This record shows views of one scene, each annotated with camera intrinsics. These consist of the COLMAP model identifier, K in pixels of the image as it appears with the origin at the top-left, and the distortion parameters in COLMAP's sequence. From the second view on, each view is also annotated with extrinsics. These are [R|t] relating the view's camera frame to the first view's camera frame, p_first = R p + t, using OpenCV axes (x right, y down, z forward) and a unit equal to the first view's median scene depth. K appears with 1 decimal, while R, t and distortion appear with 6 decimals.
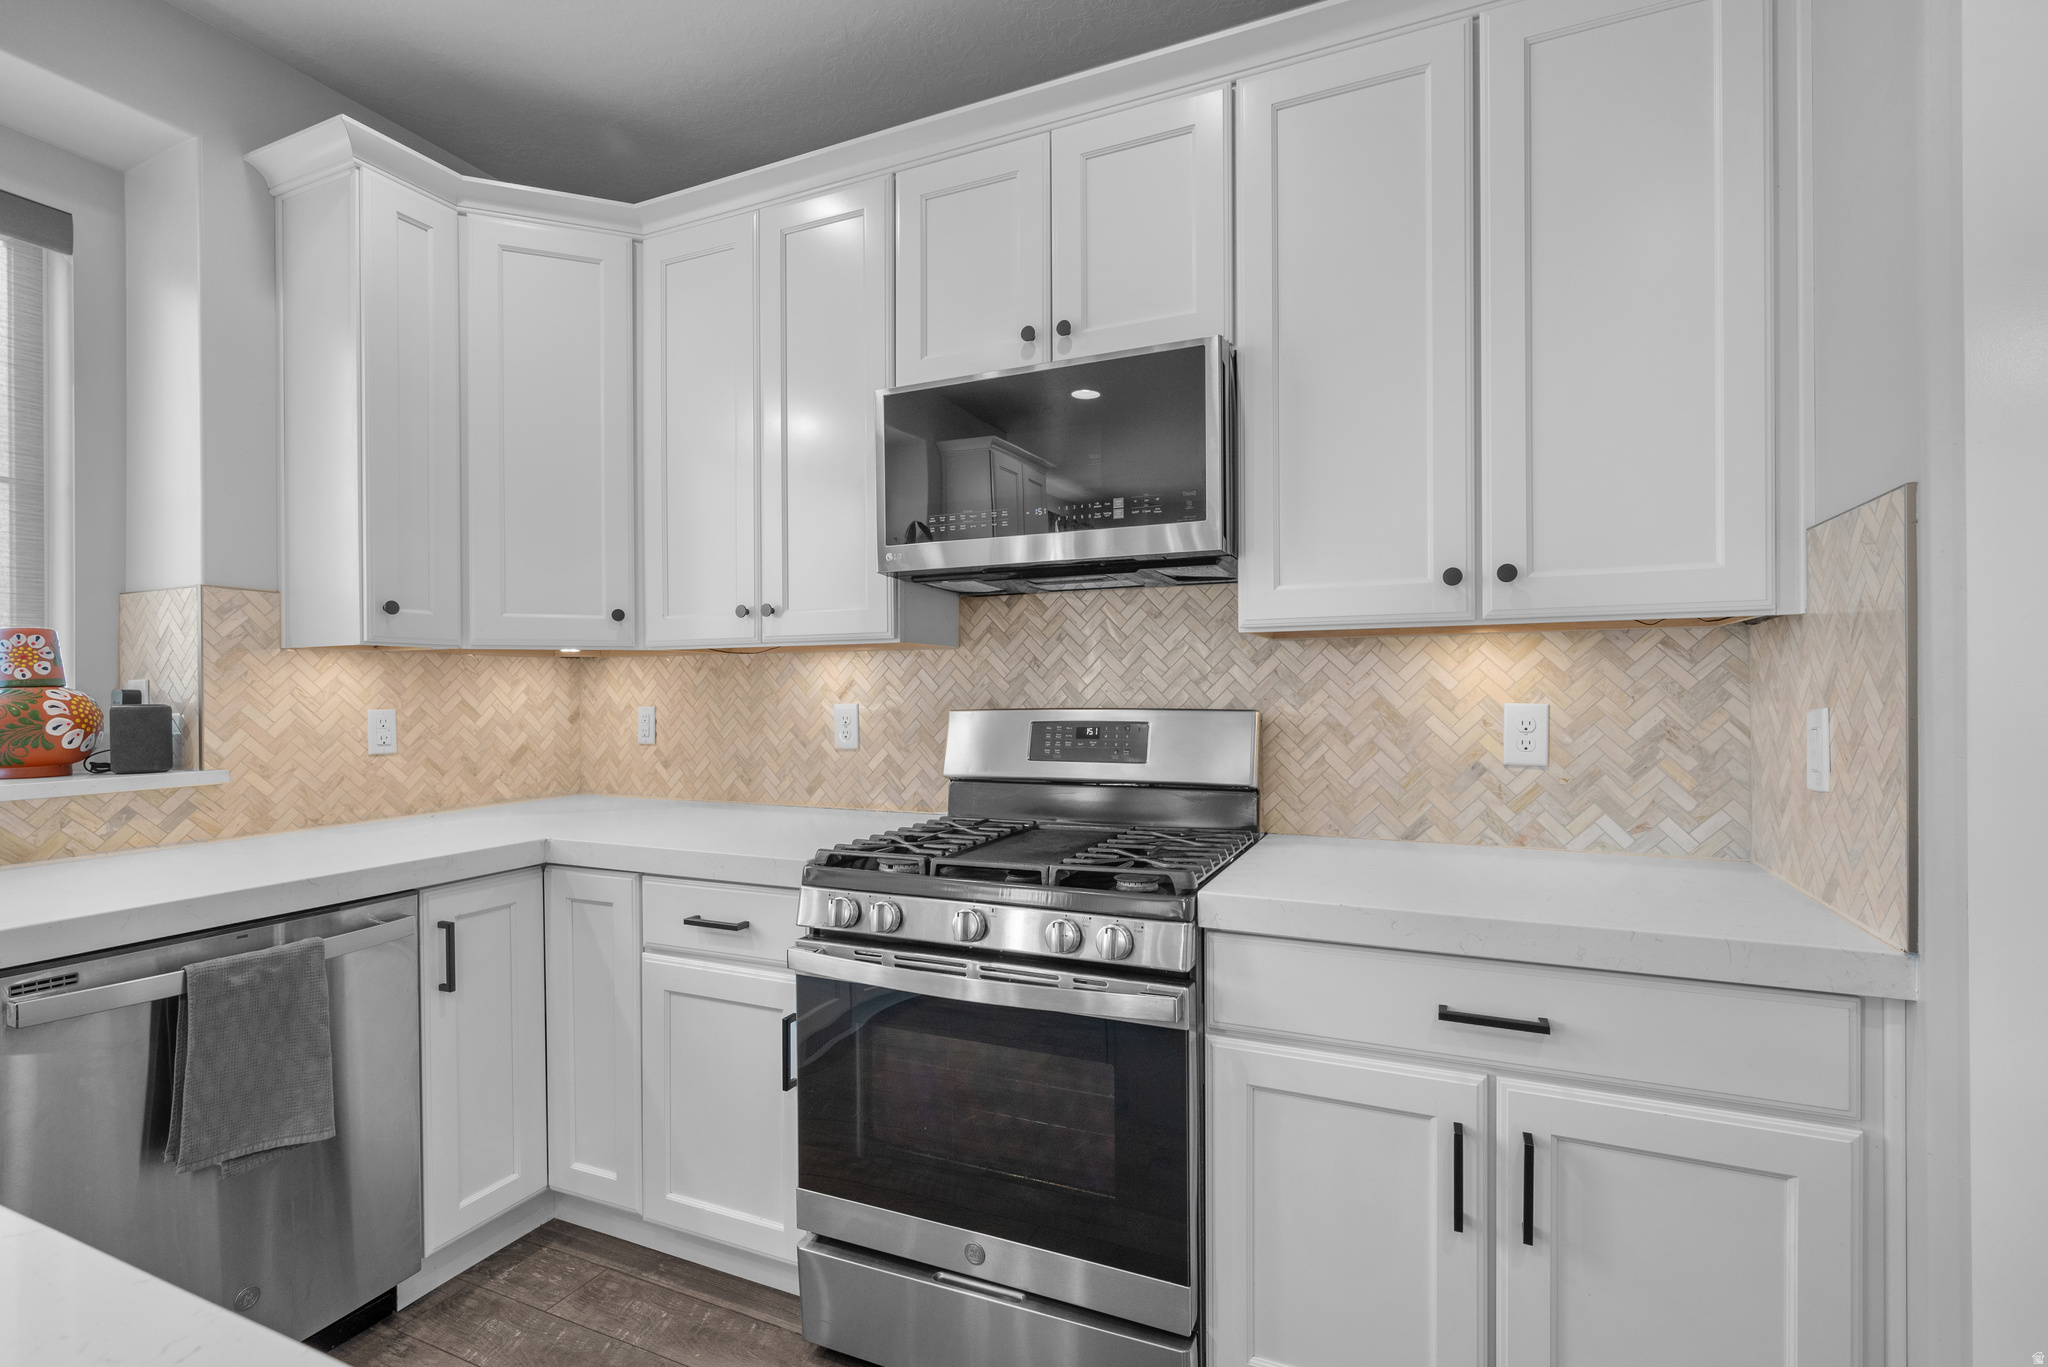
lens RADIAL K [[931.8, 0, 1029.6], [0, 931.8, 696.5], [0, 0, 1]] dist [-0.001142, 0.000082]
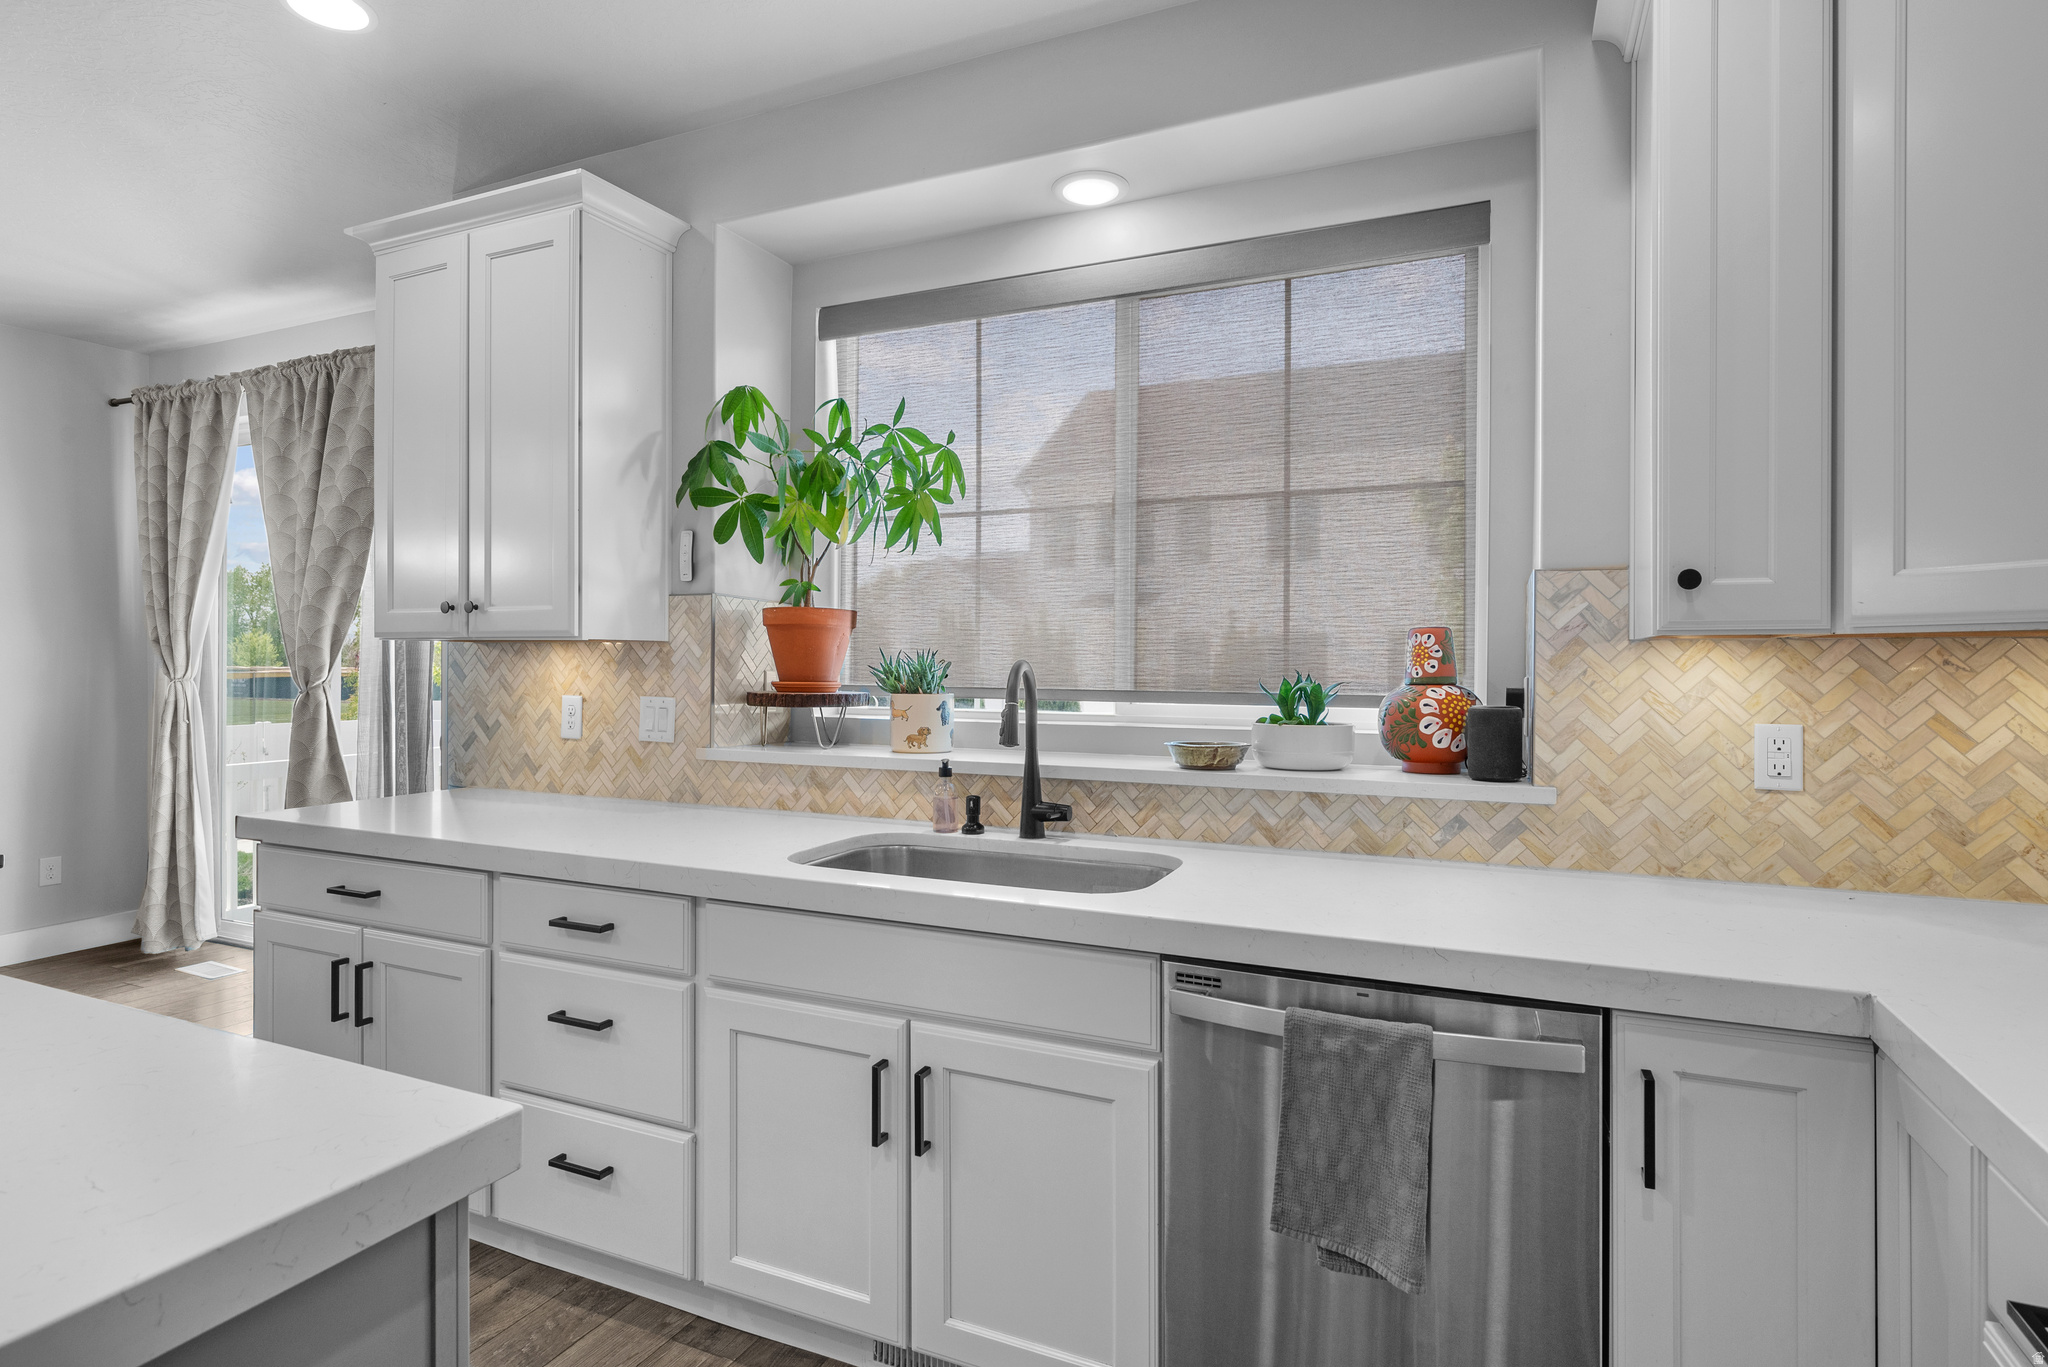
lens RADIAL K [[1076.3, 0, 988.3], [0, 1076.3, 652.2], [0, 0, 1]] dist [0.002392, 0.000910]
pose [[-0.017018, 0.003738, -0.999848, 0.113999], [-0.003864, 0.999985, 0.003805, -0.045660], [0.999848, 0.003928, -0.017003, 0.509876]]
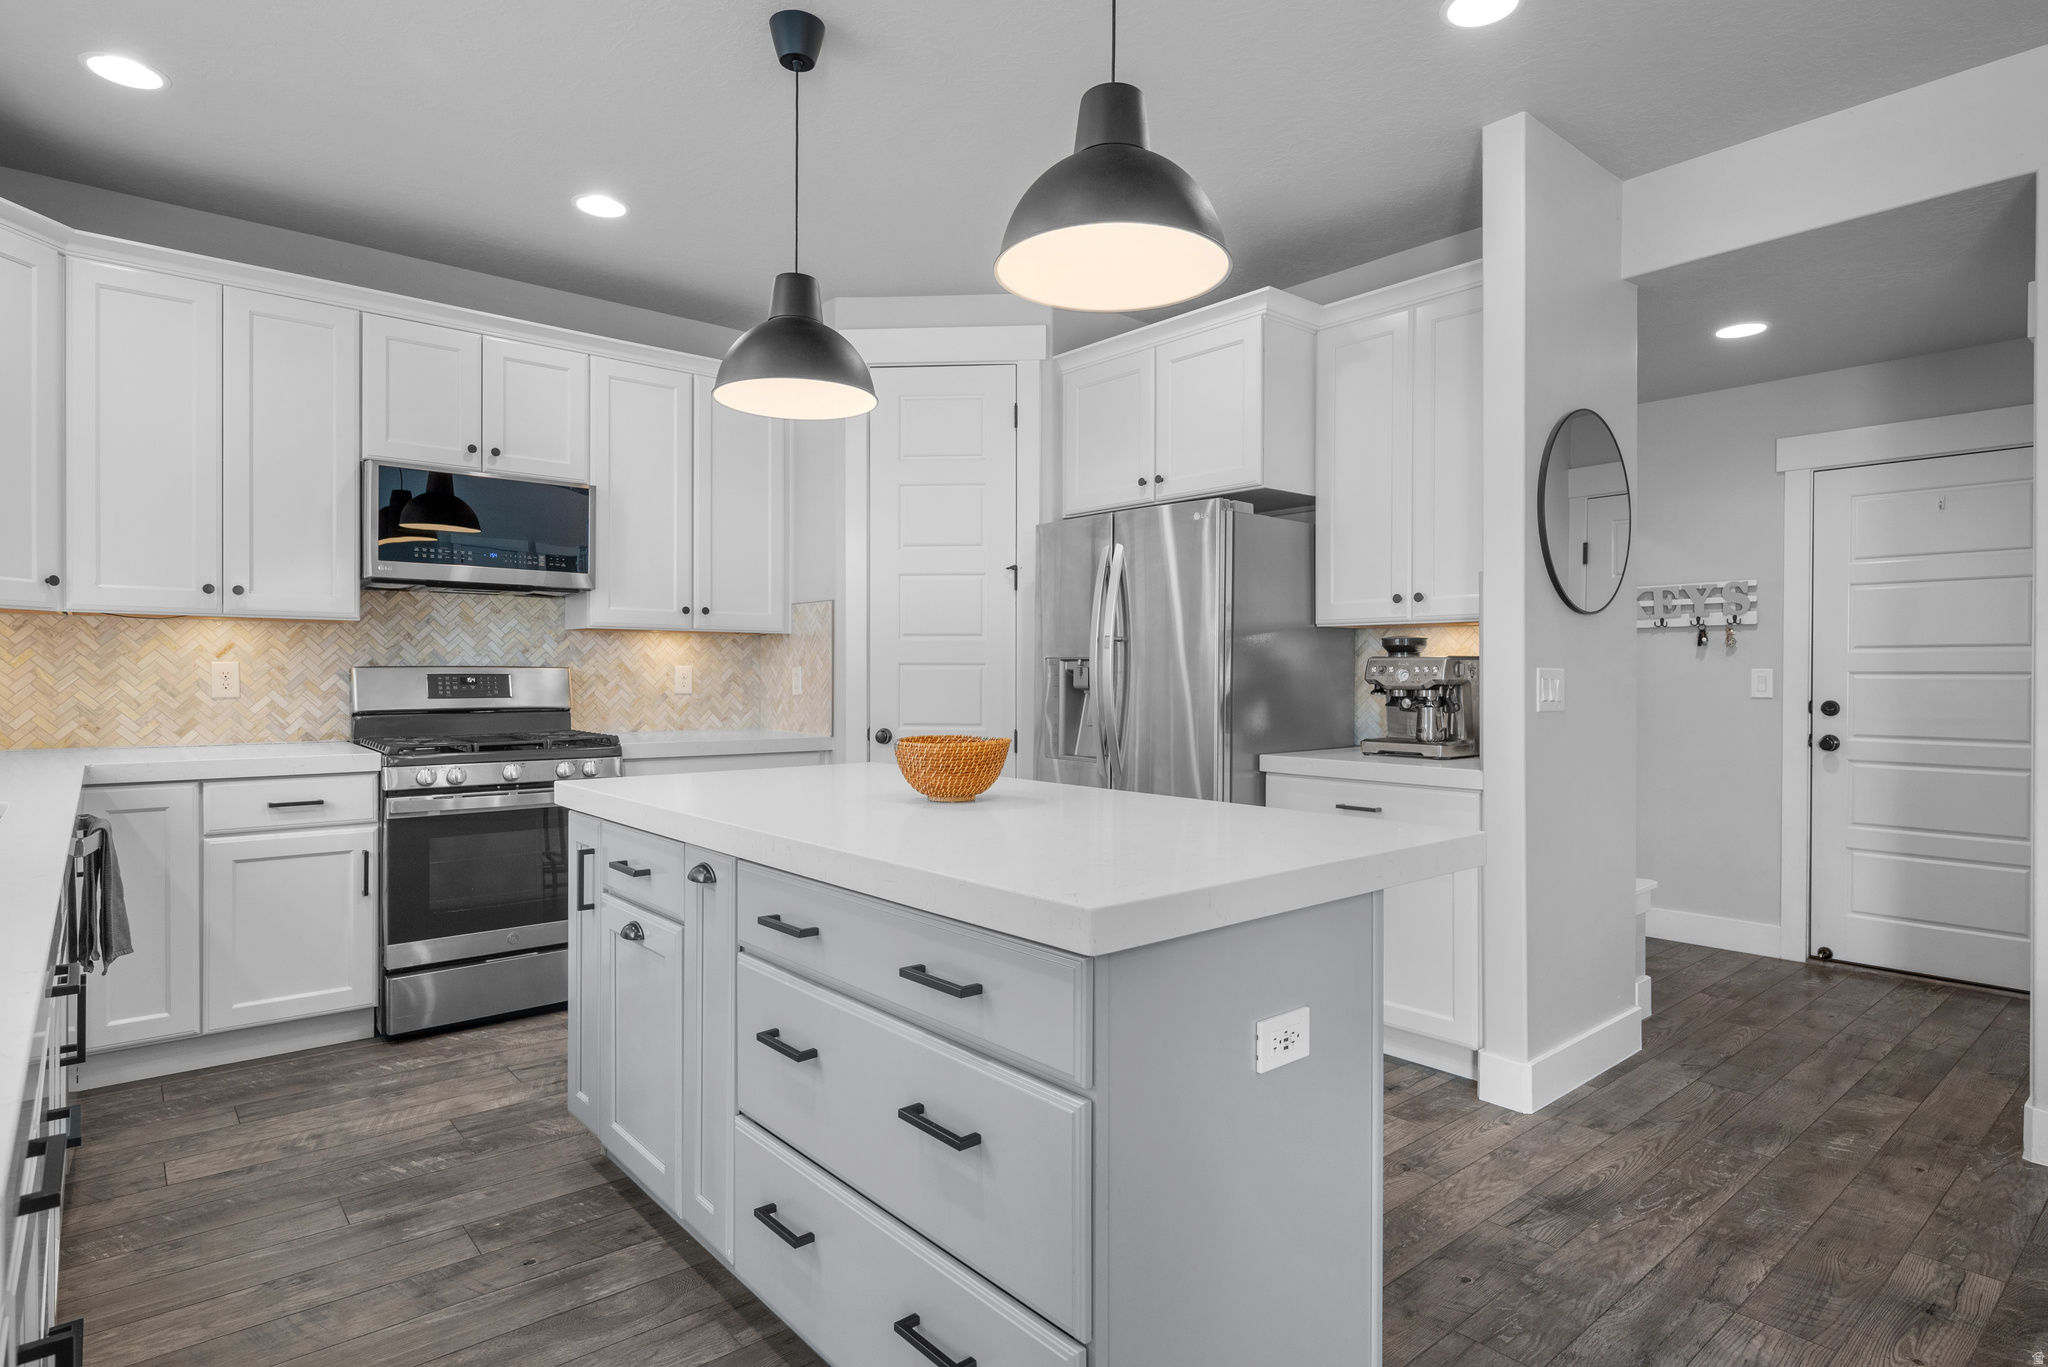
lens RADIAL K [[1076.3, 0, 1021.2], [0, 1076.3, 686.1], [0, 0, 1]] dist [0.002392, 0.000910]
pose [[0.432680, -0.001620, 0.901546, -1.292700], [-0.001290, 0.999996, 0.002416, 0.044084], [-0.901547, -0.002208, 0.432676, -0.750379]]
